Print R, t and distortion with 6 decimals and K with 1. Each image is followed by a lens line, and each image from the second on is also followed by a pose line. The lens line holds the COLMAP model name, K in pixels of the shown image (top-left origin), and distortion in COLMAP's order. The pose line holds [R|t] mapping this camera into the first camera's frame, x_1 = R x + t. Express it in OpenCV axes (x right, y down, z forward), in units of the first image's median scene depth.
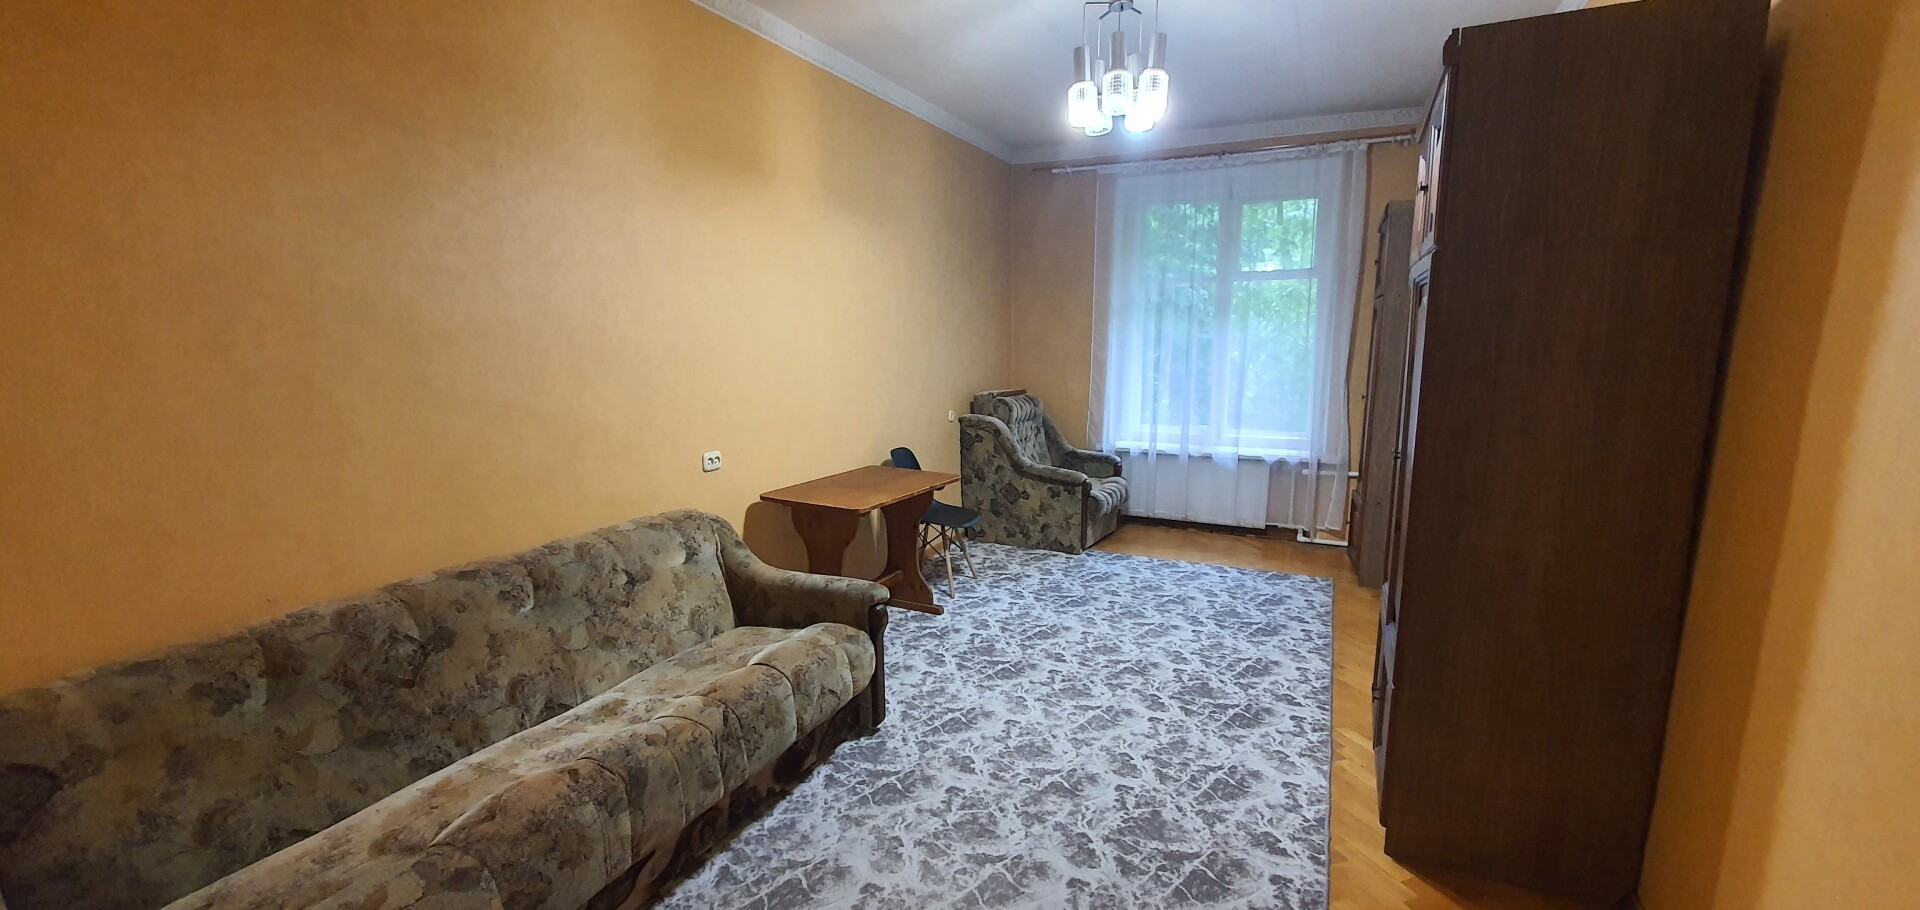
lens RADIAL K [[759.4, 0, 976.5], [0, 759.4, 454.1], [0, 0, 1]] dist [-0.001856, -0.000087]
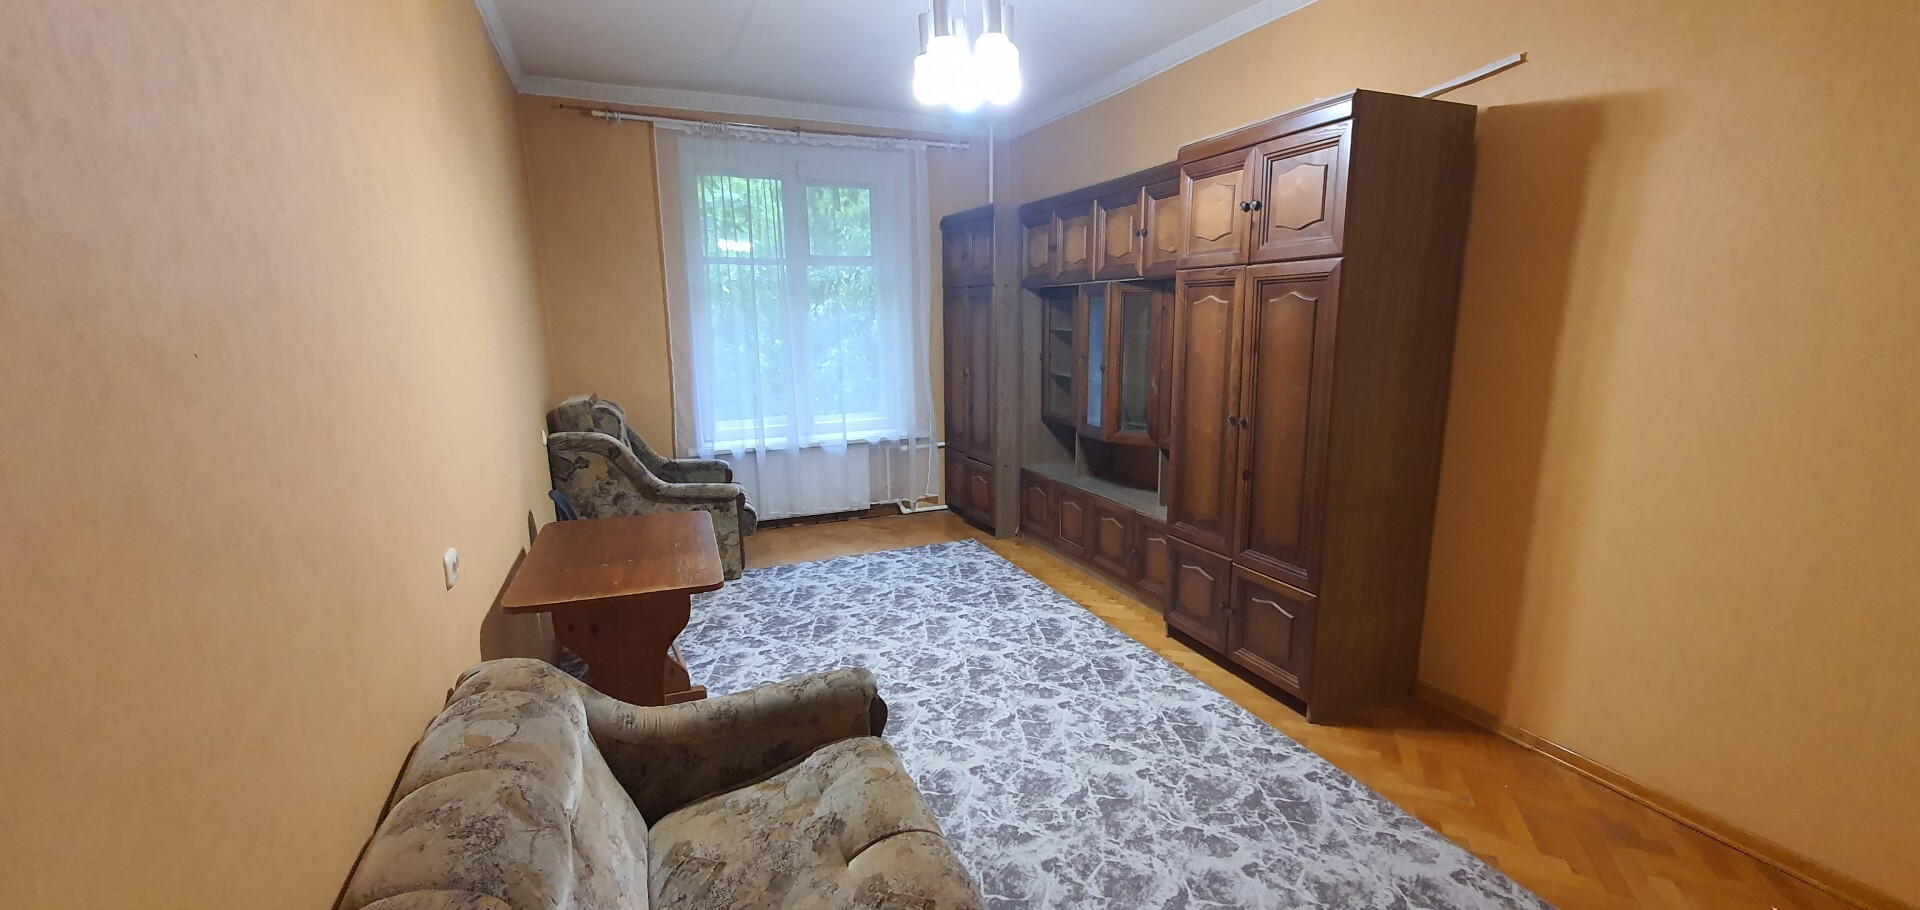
lens RADIAL K [[759.4, 0, 958.0], [0, 759.4, 455.7], [0, 0, 1]] dist [-0.001856, -0.000087]
pose [[0.664201, -0.141830, 0.733976, -0.327222], [0.124547, 0.989110, 0.078423, -0.044053], [-0.737106, 0.039326, 0.674632, 0.242686]]
